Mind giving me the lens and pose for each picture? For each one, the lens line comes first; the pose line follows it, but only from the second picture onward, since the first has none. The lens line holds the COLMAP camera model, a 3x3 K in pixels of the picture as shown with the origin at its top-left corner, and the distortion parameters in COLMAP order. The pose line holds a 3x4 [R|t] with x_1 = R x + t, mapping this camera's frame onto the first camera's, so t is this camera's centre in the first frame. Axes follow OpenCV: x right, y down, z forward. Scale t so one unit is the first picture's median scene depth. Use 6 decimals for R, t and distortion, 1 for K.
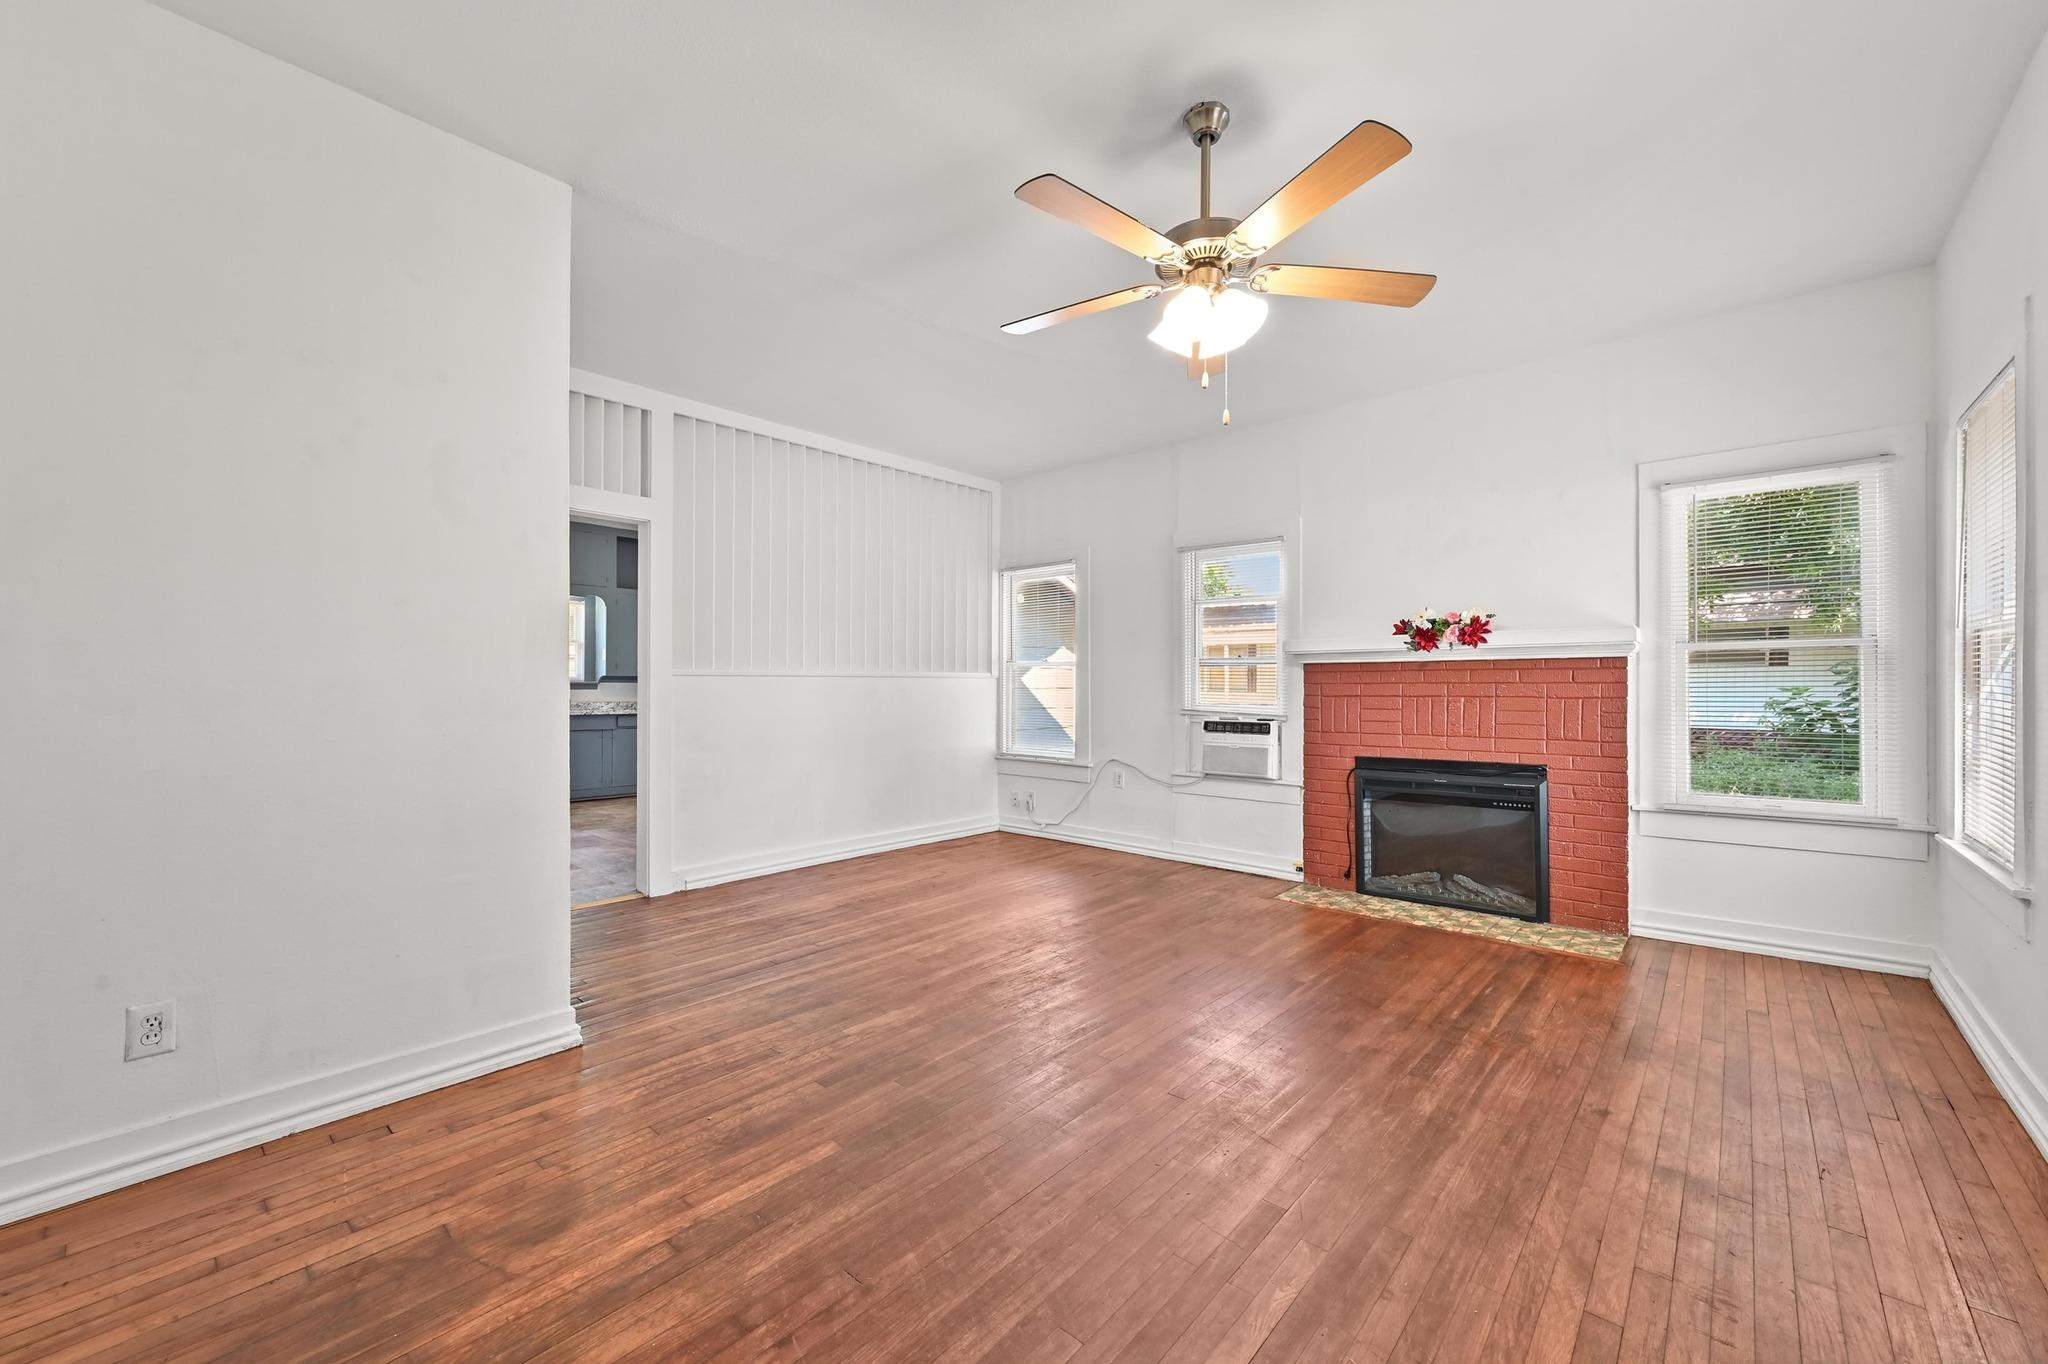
lens RADIAL K [[805.7, 0, 1027.5], [0, 805.7, 690.6], [0, 0, 1]] dist [0.000828, -0.000184]
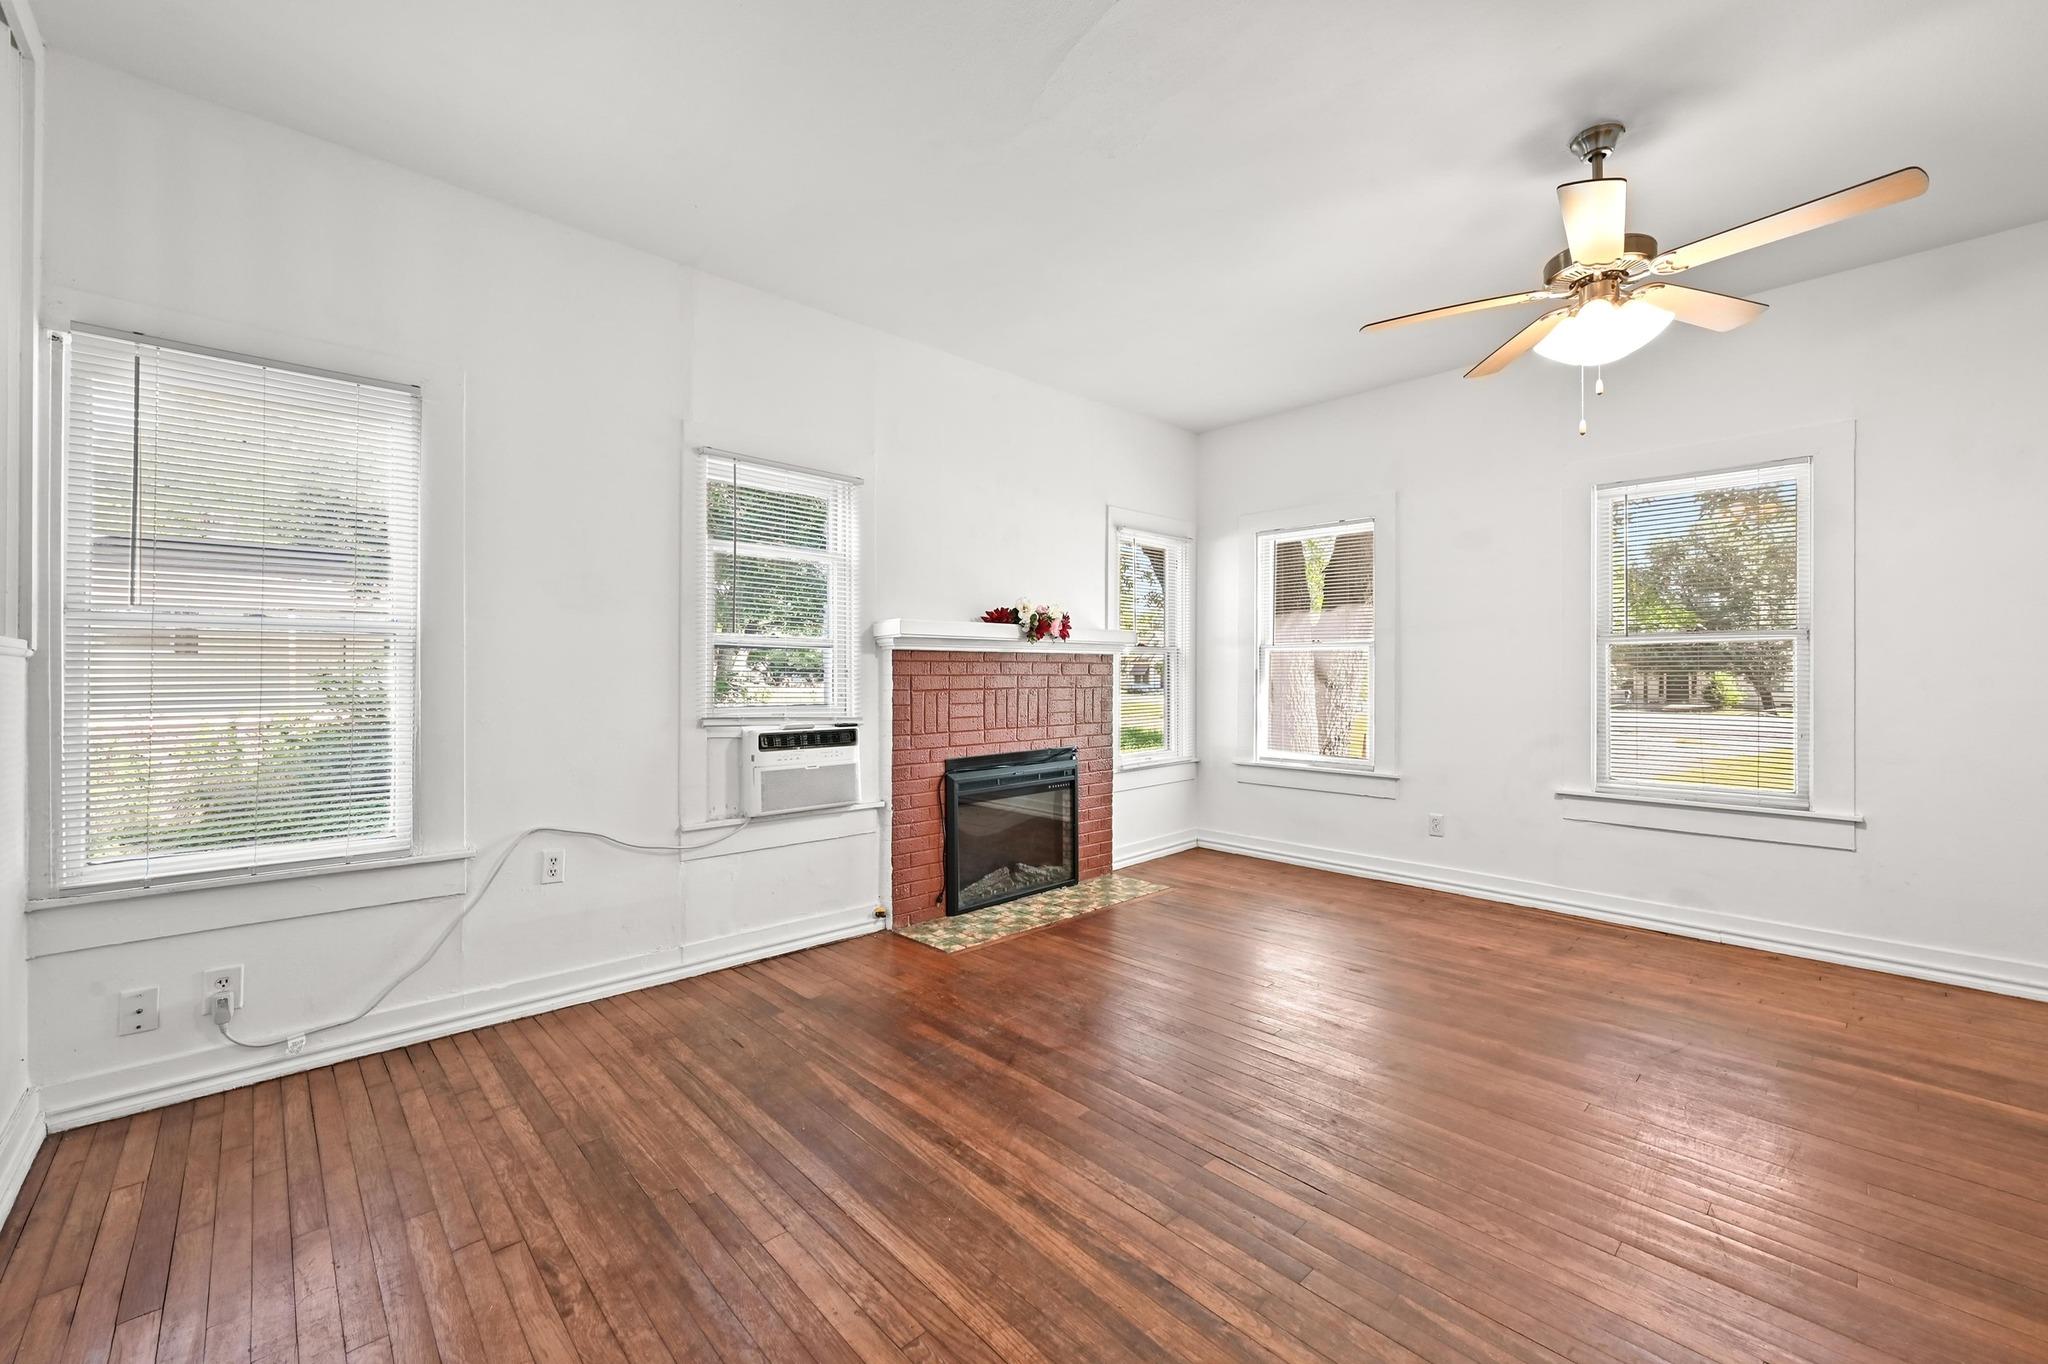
lens RADIAL K [[816.6, 0, 1027.1], [0, 816.6, 681.5], [0, 0, 1]] dist [0.000930, -0.000067]
pose [[0.091159, -0.006716, 0.995814, -0.567912], [0.005857, 0.999964, 0.006208, -0.009194], [-0.995819, 0.005267, 0.091195, 1.031695]]
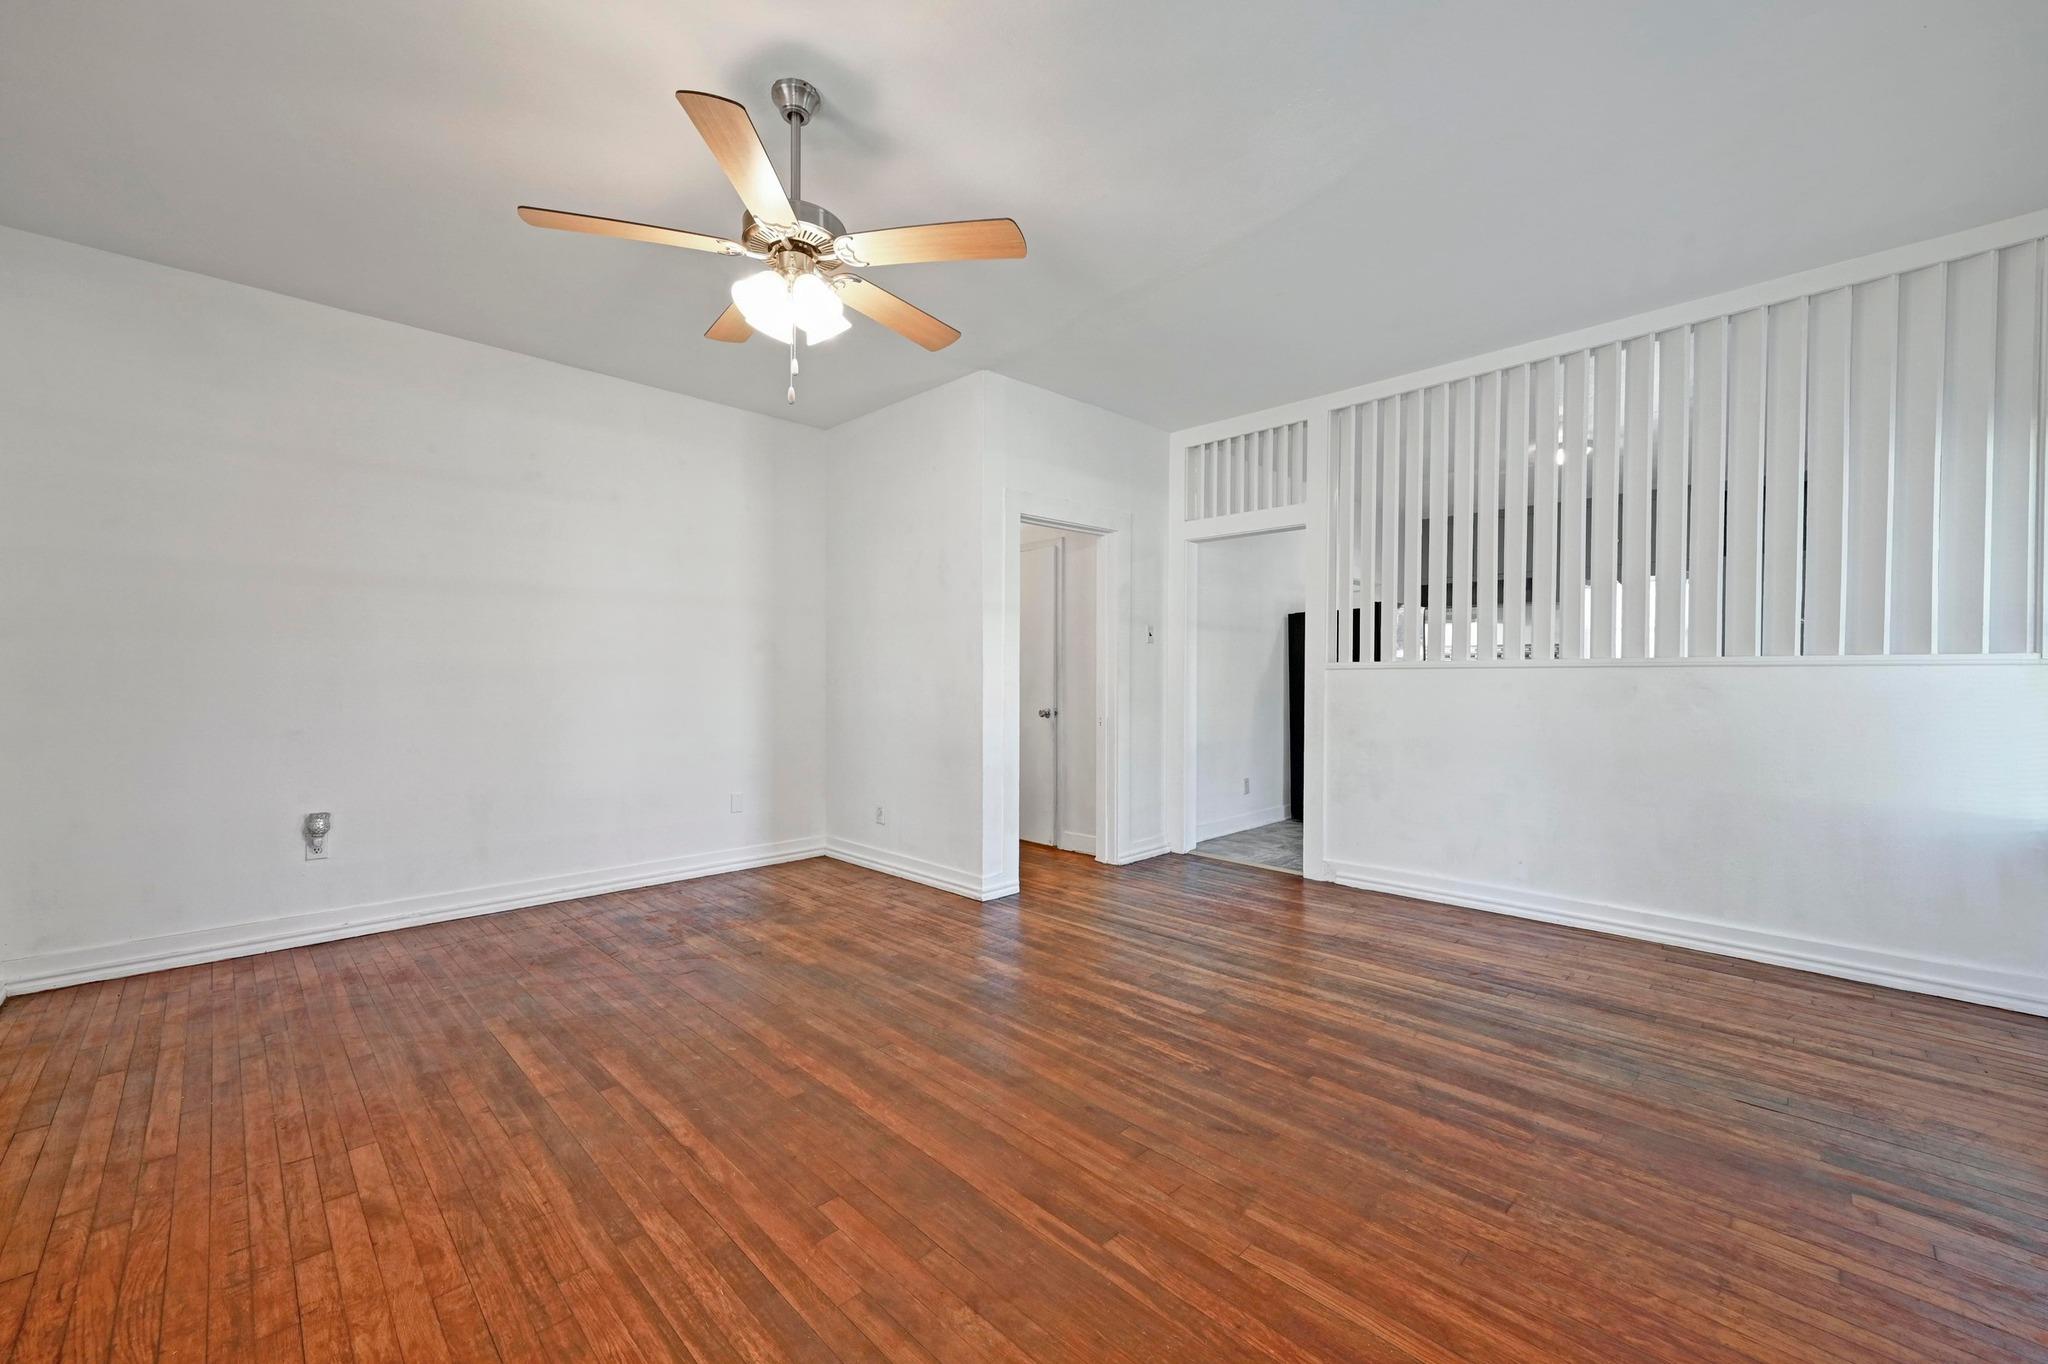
lens RADIAL K [[805.7, 0, 1027.5], [0, 805.7, 690.6], [0, 0, 1]] dist [0.000828, -0.000184]
pose [[-0.057712, 0.015591, -0.998212, 0.742653], [-0.007032, 0.999847, 0.016023, -0.006696], [0.998309, 0.007944, -0.057594, 0.838886]]
